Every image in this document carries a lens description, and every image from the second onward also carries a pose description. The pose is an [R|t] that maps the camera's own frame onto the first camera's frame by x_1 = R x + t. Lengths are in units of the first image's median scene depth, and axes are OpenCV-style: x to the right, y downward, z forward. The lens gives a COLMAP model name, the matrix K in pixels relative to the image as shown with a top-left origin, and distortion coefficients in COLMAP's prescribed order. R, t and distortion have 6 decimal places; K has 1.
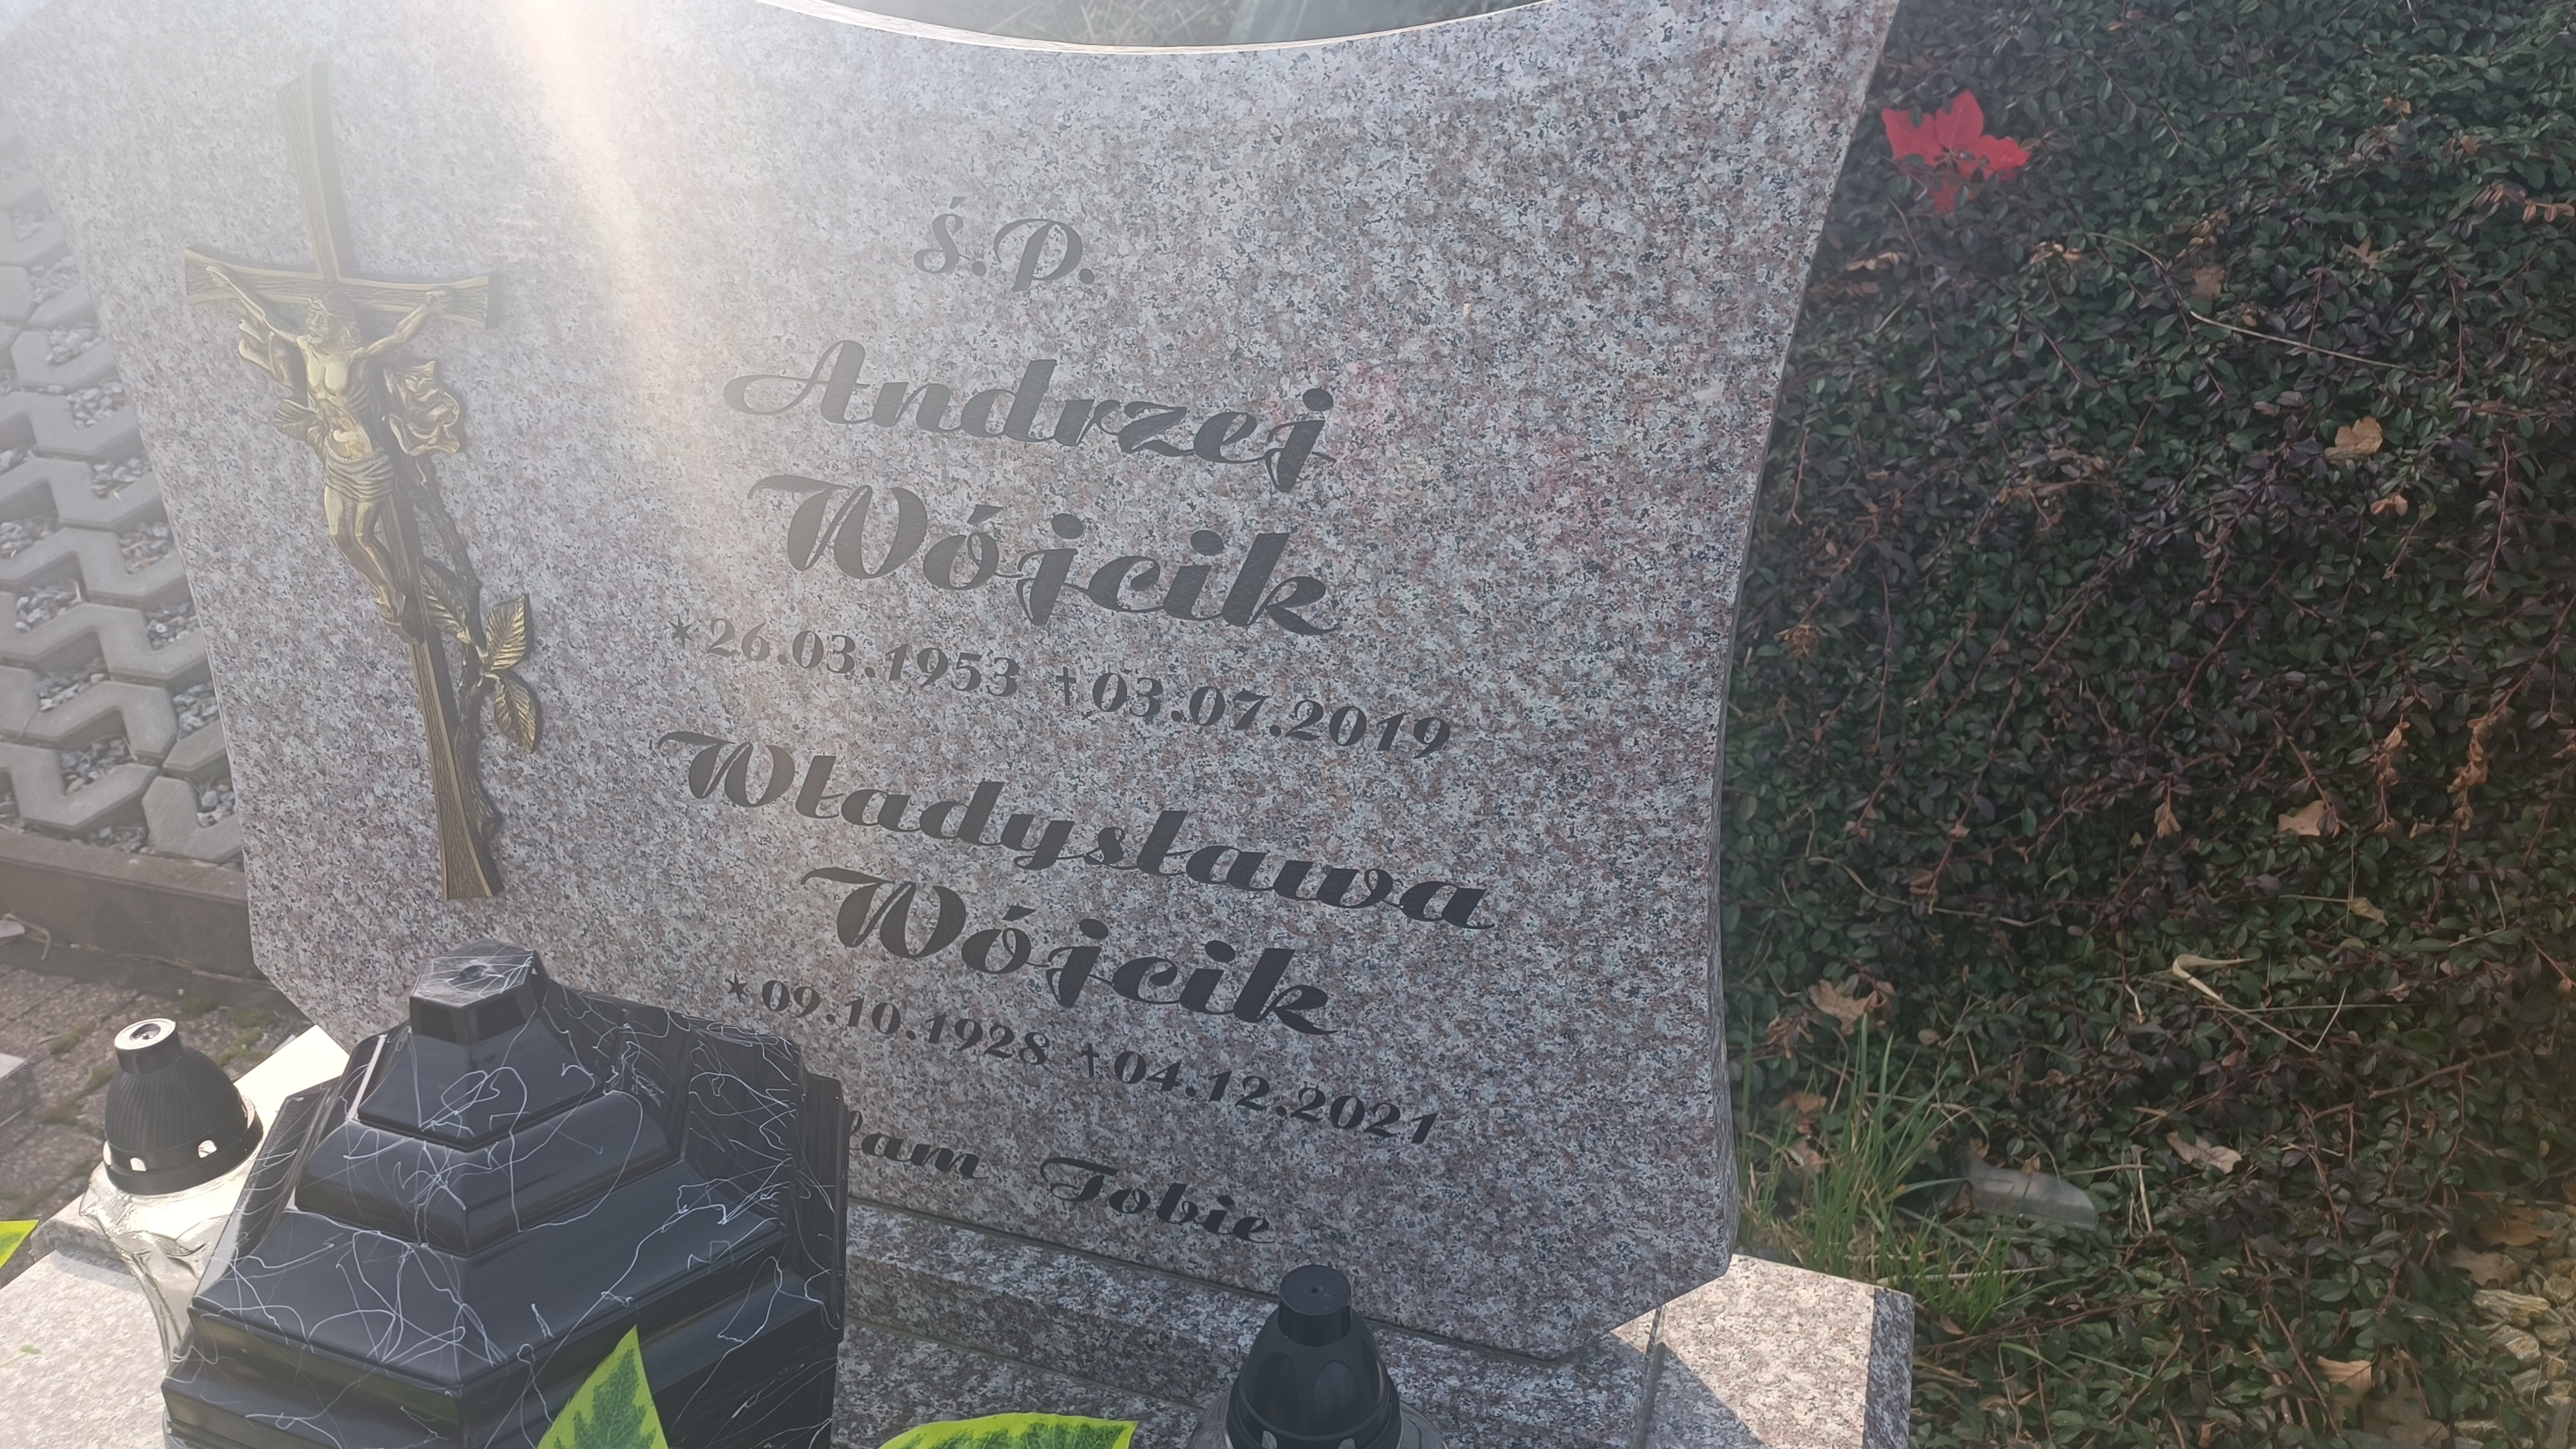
lens RADIAL K [[1870.3, 0, 1287.5], [0, 1870.3, 729.7], [0, 0, 1]] dist [0.025389, -0.032348]
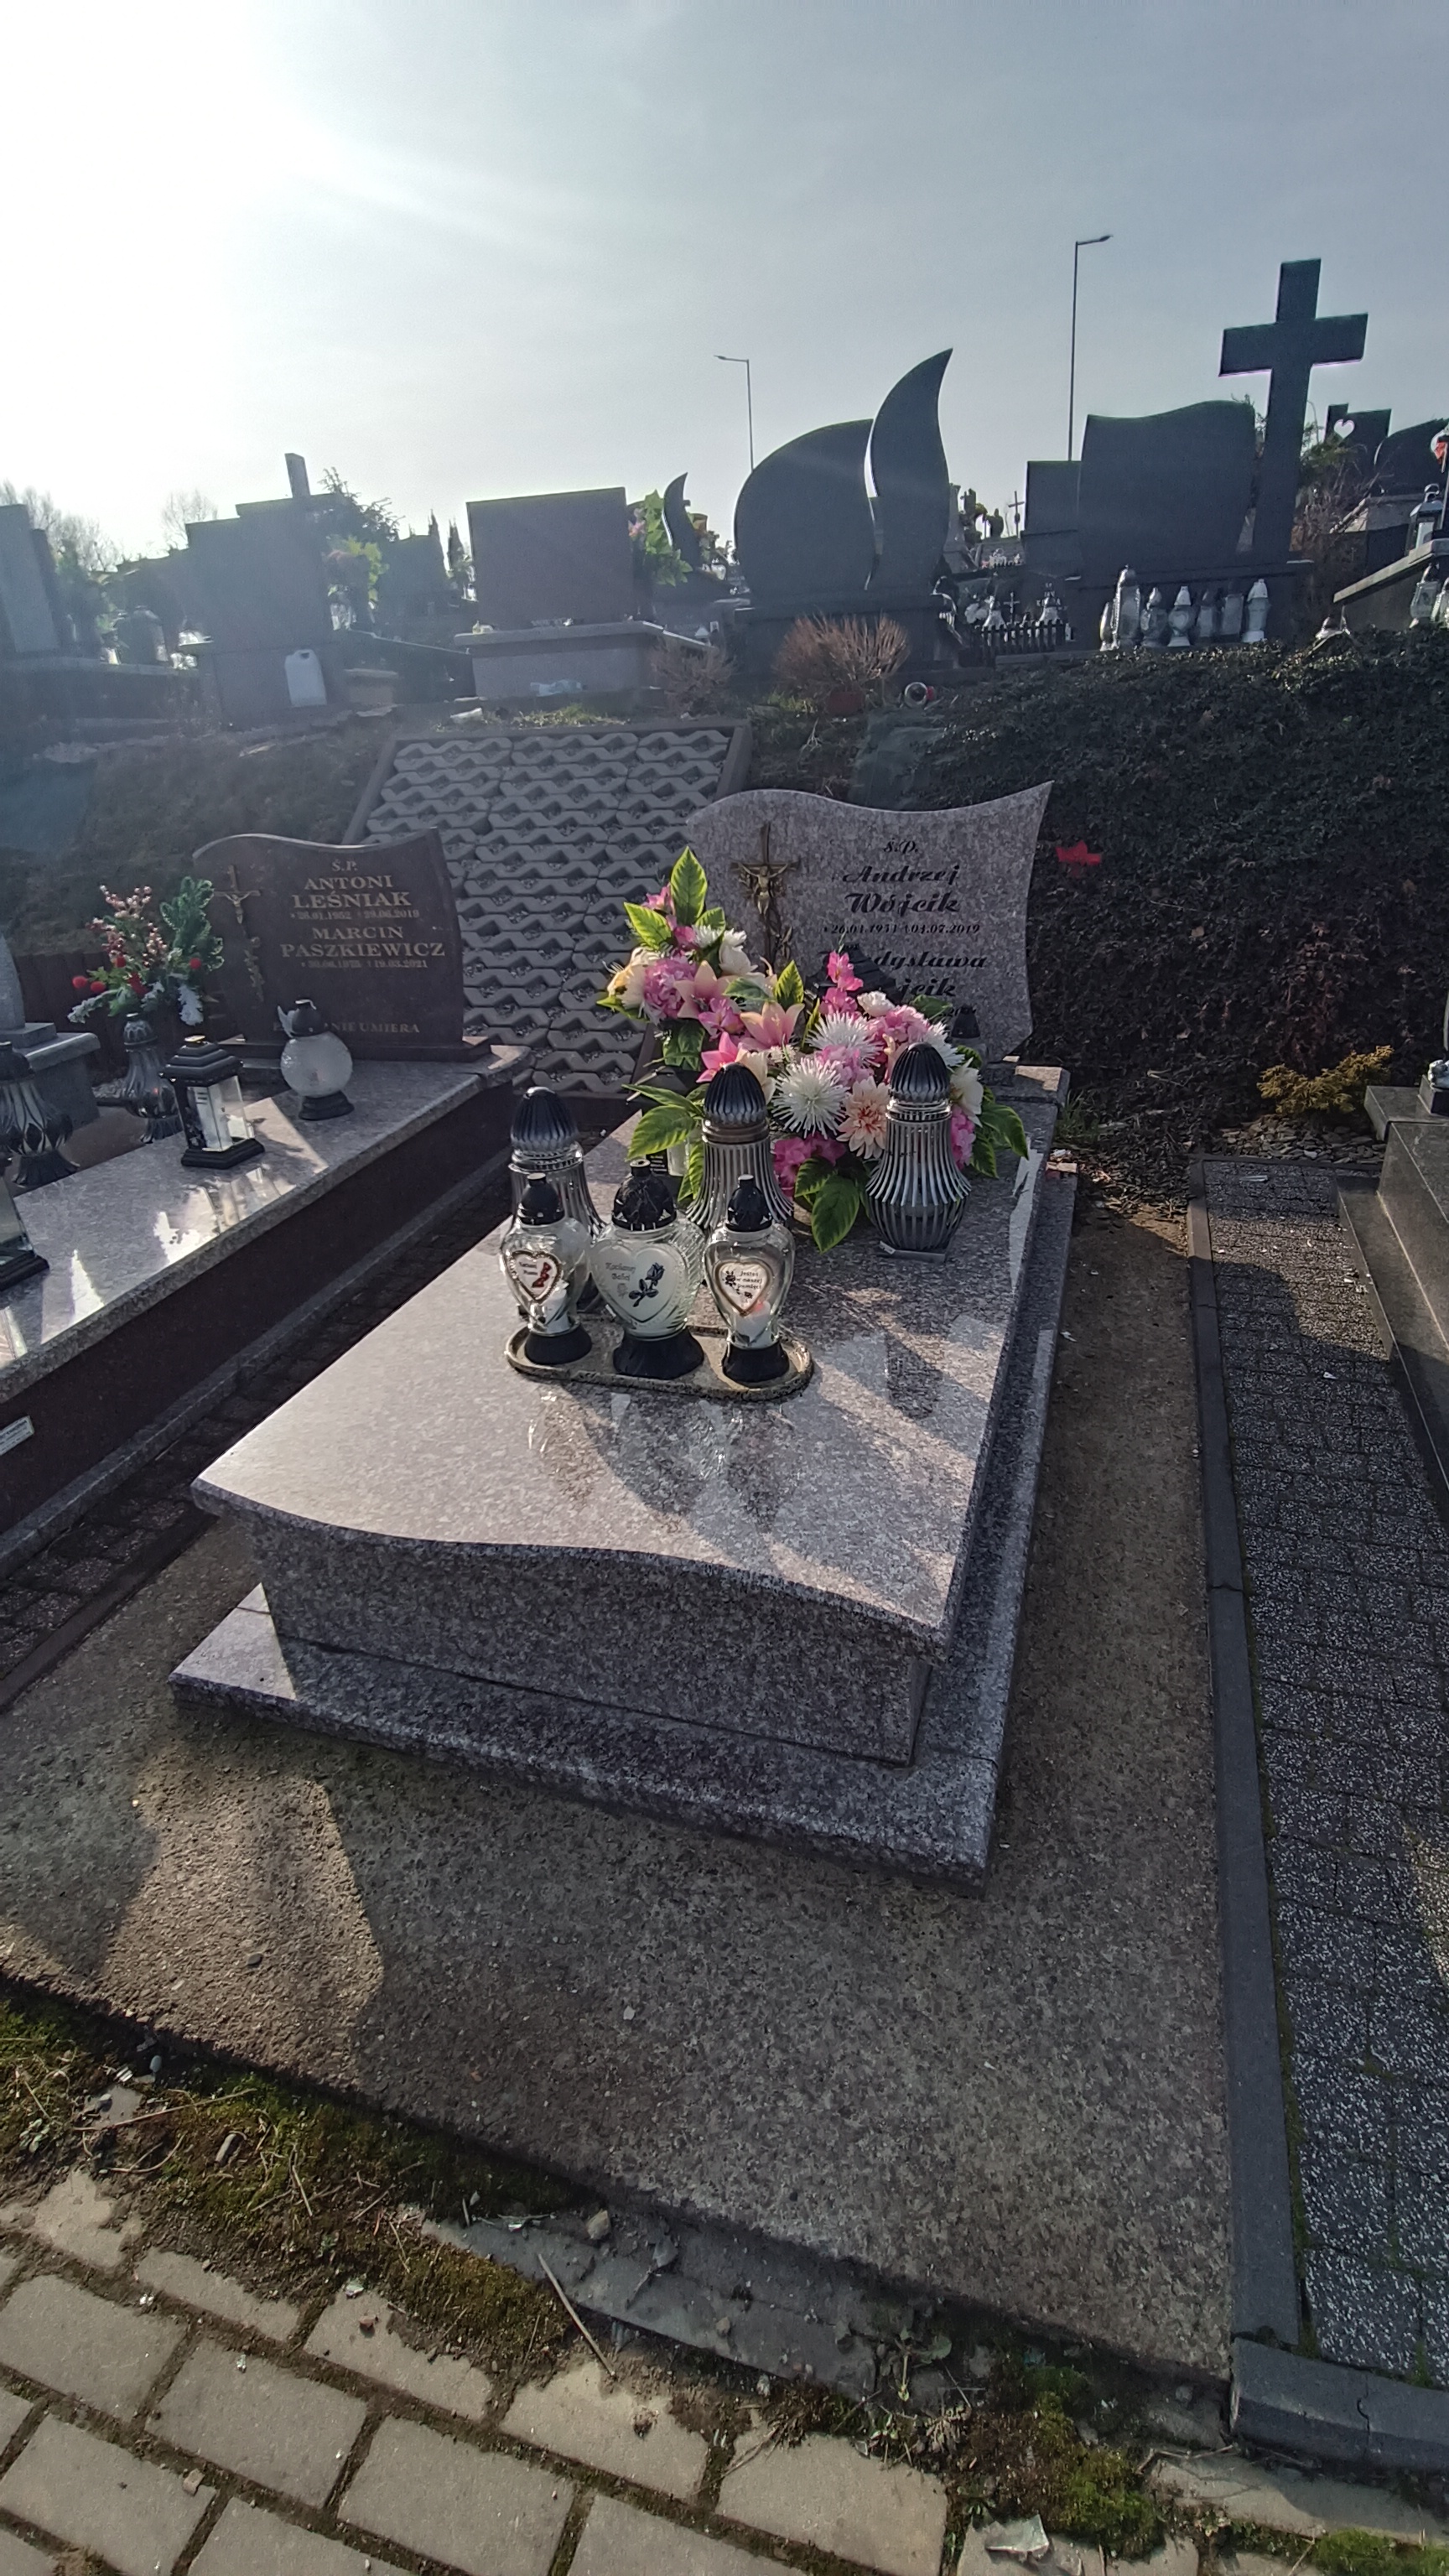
lens RADIAL K [[1160.6, 0, 733.4], [0, 1160.6, 1280.2], [0, 0, 1]] dist [-0.020304, 0.002069]
pose [[0.998922, -0.046001, 0.006224, -0.338120], [0.046112, 0.998753, -0.019152, 0.510757], [-0.005335, 0.019418, 0.999797, -1.157770]]
